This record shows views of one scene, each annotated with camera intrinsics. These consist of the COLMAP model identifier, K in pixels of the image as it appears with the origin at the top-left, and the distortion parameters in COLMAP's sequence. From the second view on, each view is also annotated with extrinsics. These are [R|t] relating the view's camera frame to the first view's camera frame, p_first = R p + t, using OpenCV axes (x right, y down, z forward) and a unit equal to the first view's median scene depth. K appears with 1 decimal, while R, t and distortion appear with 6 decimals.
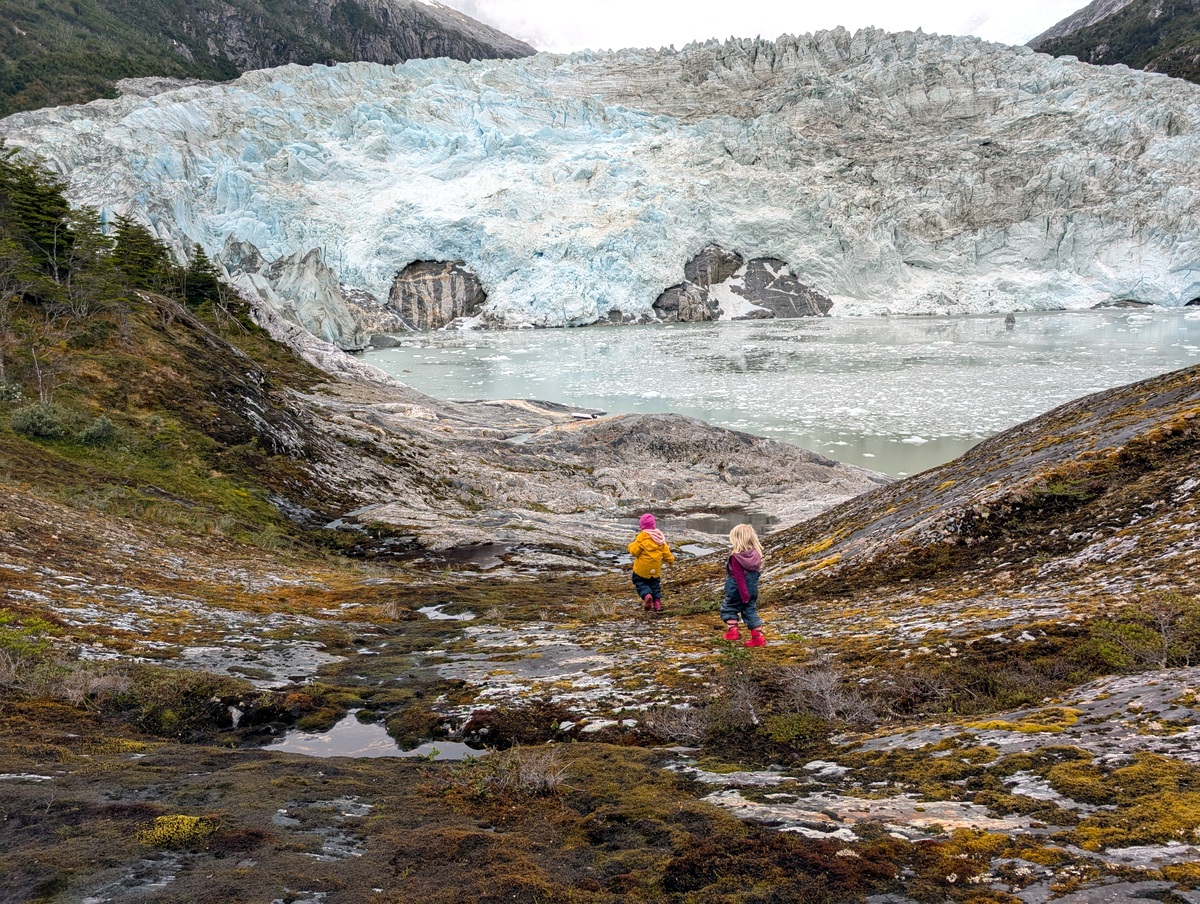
lens RADIAL K [[859.5, 0, 601.3], [0, 859.5, 472.4], [0, 0, 1]] dist [0.034157, -0.030077]
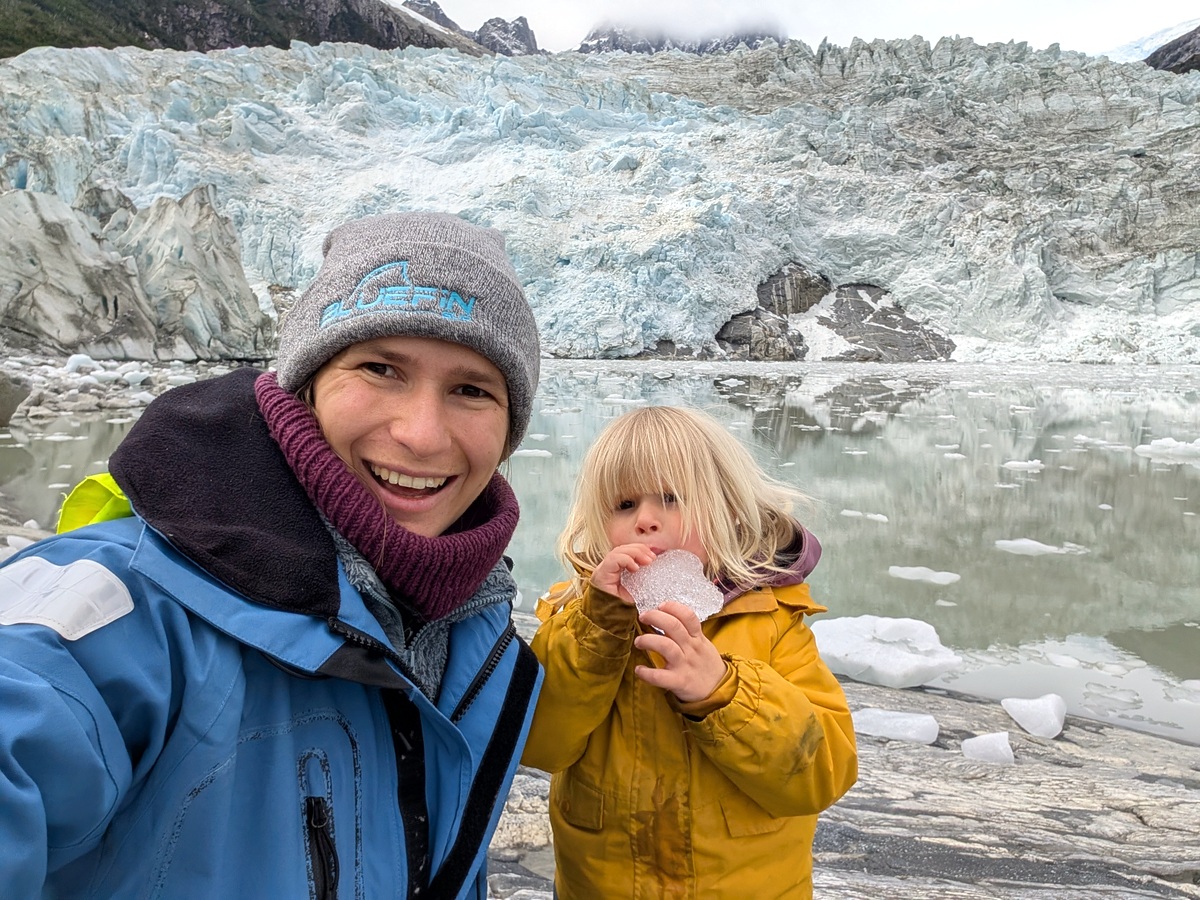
lens RADIAL K [[913.7, 0, 604.0], [0, 913.7, 457.3], [0, 0, 1]] dist [0.028576, 0.002542]
pose [[0.999135, 0.041264, 0.005121, -0.034516], [-0.040690, 0.995640, -0.083935, -0.021622], [-0.008562, 0.083654, 0.996458, 0.226125]]
